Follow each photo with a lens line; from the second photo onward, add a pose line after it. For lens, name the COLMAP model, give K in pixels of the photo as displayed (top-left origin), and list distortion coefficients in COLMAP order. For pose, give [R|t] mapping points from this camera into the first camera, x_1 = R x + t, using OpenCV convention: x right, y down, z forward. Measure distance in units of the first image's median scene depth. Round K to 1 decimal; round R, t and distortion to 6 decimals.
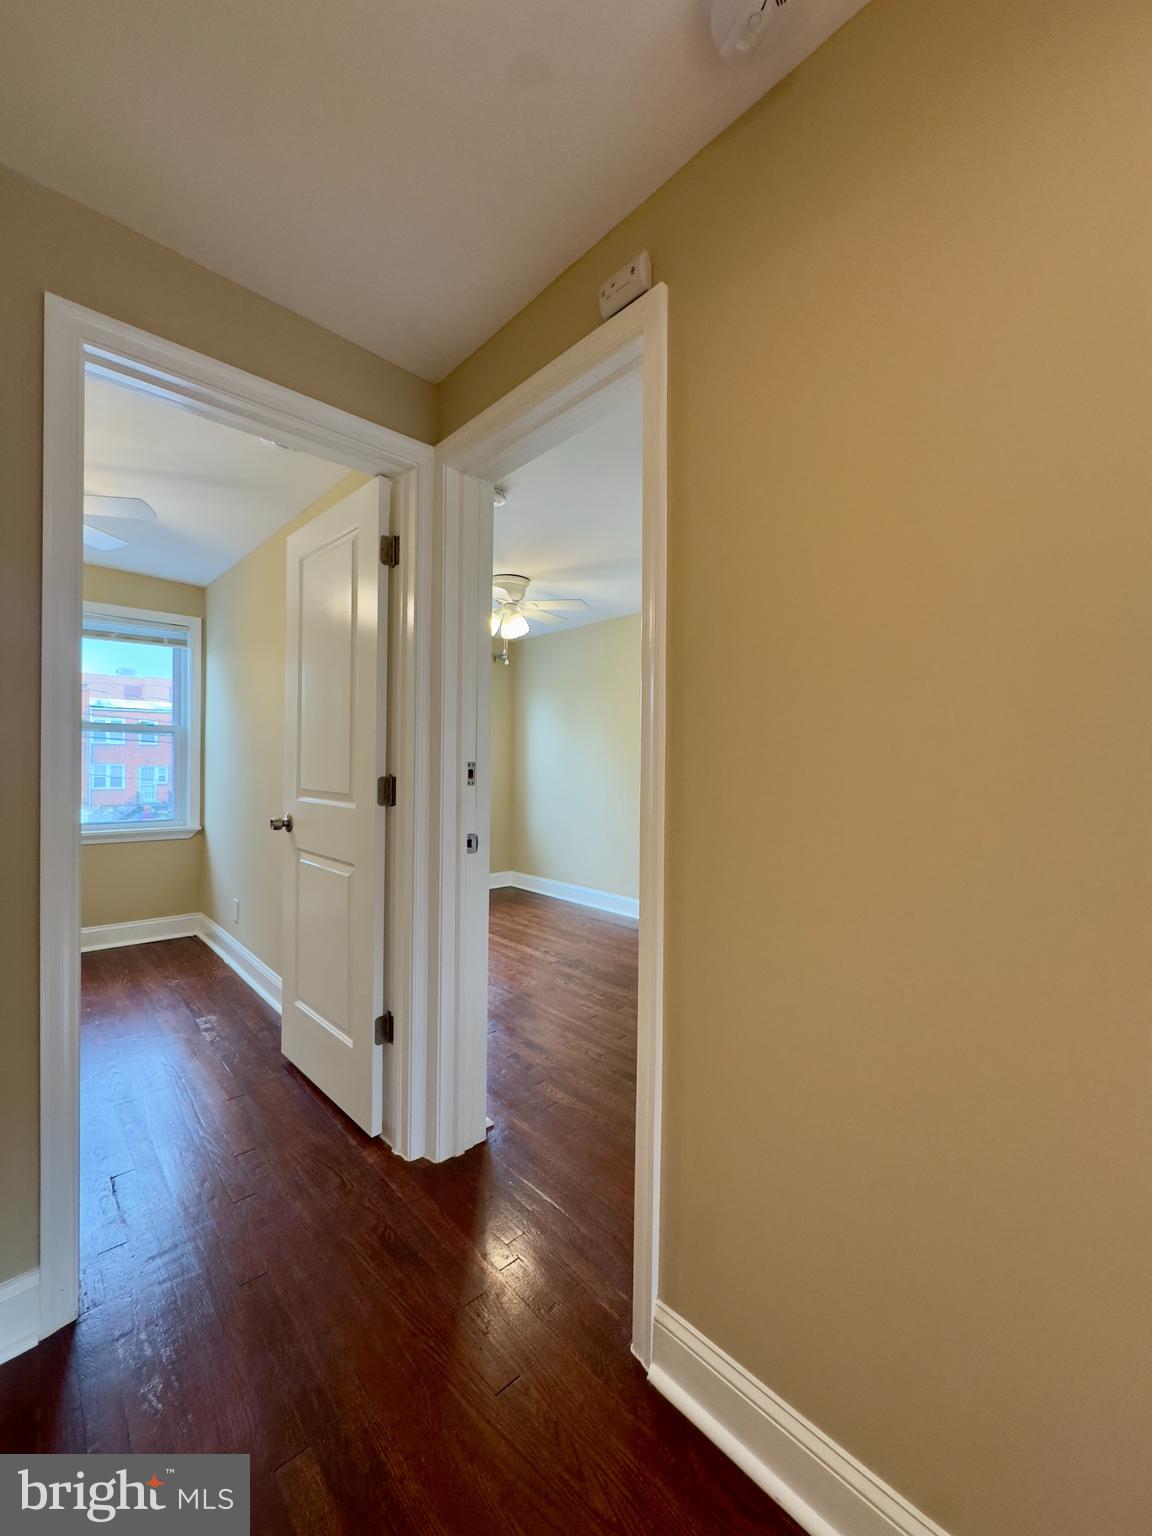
lens RADIAL K [[609.8, 0, 575.7], [0, 609.8, 765.8], [0, 0, 1]] dist [-0.008784, 0.001089]
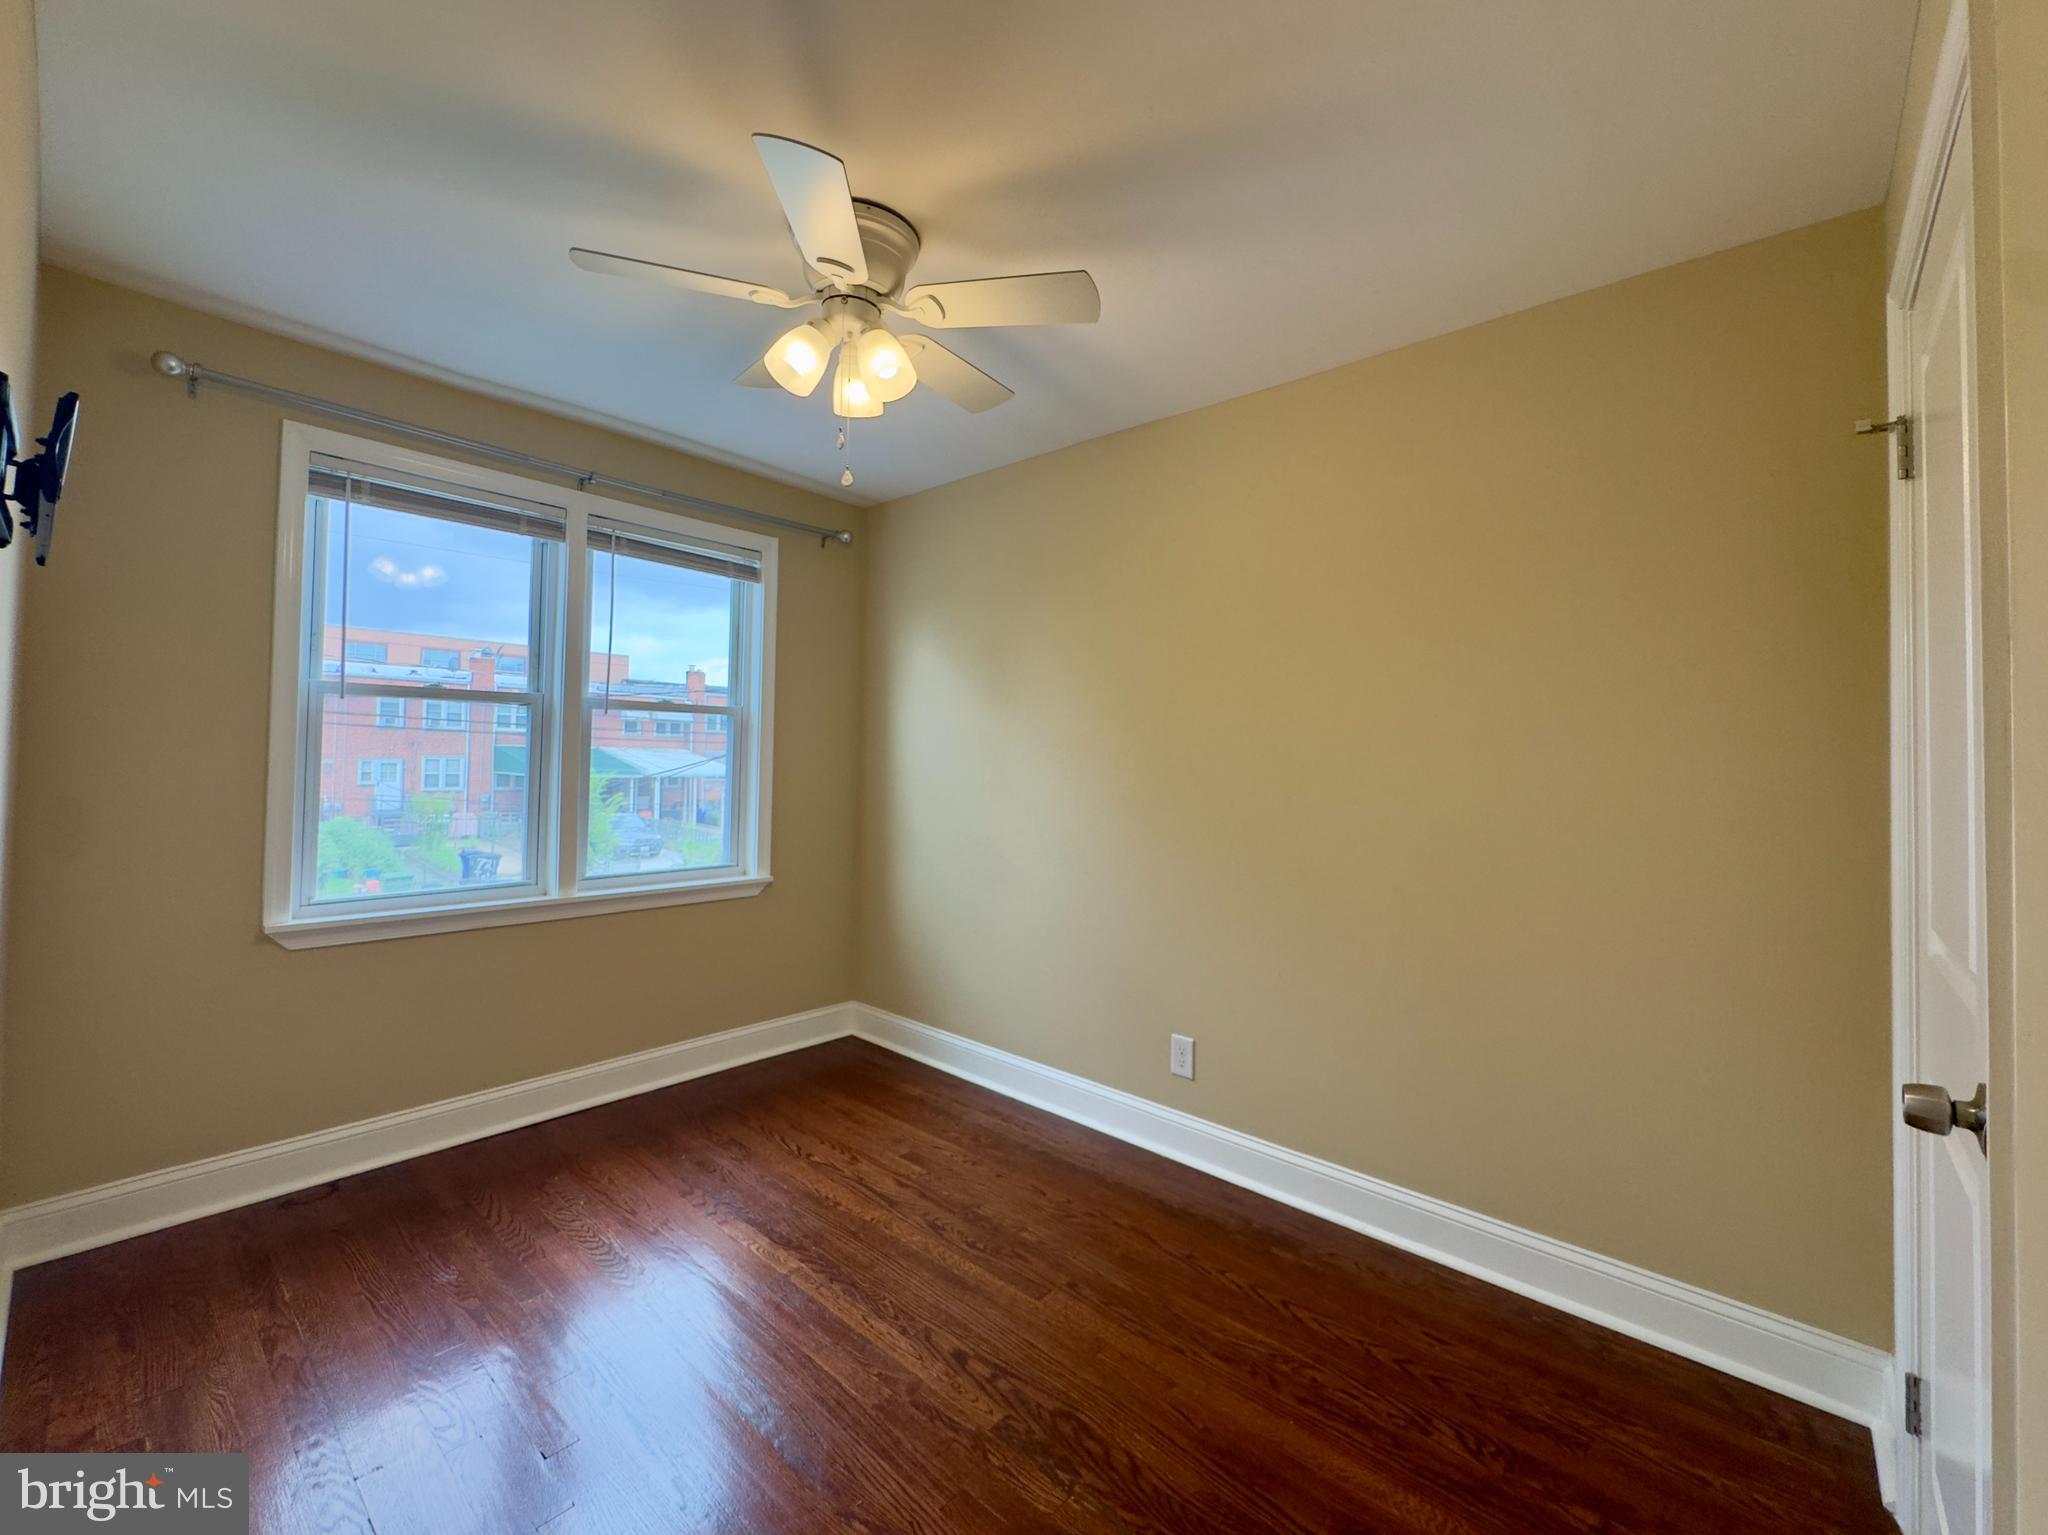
lens RADIAL K [[813.1, 0, 1020.9], [0, 813.1, 757.3], [0, 0, 1]] dist [-0.008784, 0.001089]
pose [[0.995737, 0.012221, 0.091428, -0.048777], [-0.010763, 0.999807, -0.016426, -0.007209], [-0.091611, 0.015371, 0.995676, 0.469261]]
